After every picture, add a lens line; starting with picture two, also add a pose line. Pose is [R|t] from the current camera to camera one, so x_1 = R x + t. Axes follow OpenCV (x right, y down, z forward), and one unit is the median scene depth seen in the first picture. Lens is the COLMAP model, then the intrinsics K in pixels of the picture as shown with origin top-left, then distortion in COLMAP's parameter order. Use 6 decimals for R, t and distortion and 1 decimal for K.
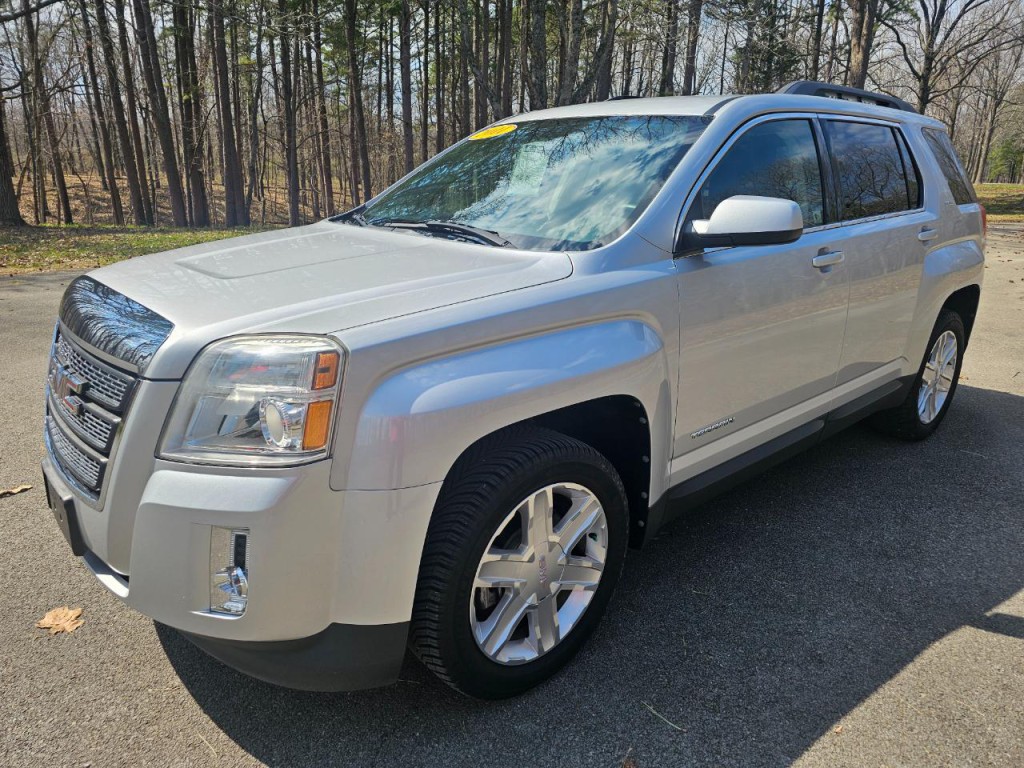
lens RADIAL K [[691.0, 0, 501.5], [0, 691.0, 388.2], [0, 0, 1]] dist [0.046210, -0.038112]
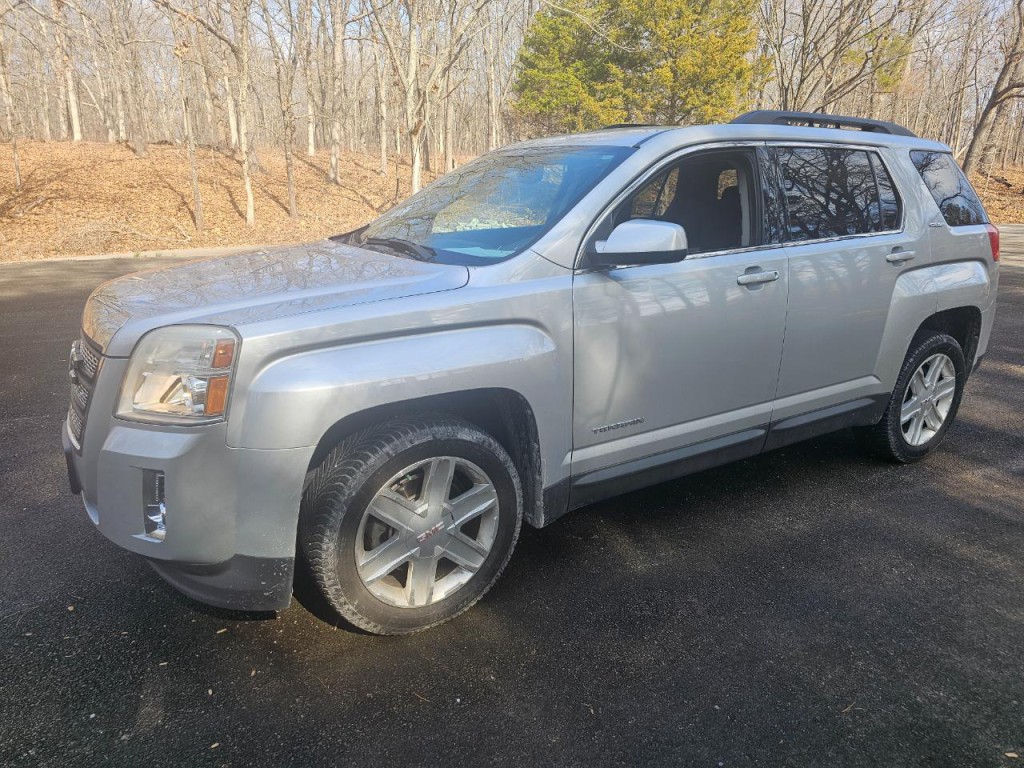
lens RADIAL K [[691.0, 0, 514.9], [0, 691.0, 394.4], [0, 0, 1]] dist [0.046210, -0.038112]
pose [[0.986914, 0.037571, -0.156809, 0.337377], [-0.040605, 0.999044, -0.016191, 0.034086], [0.156051, 0.022346, 0.987496, -0.141537]]
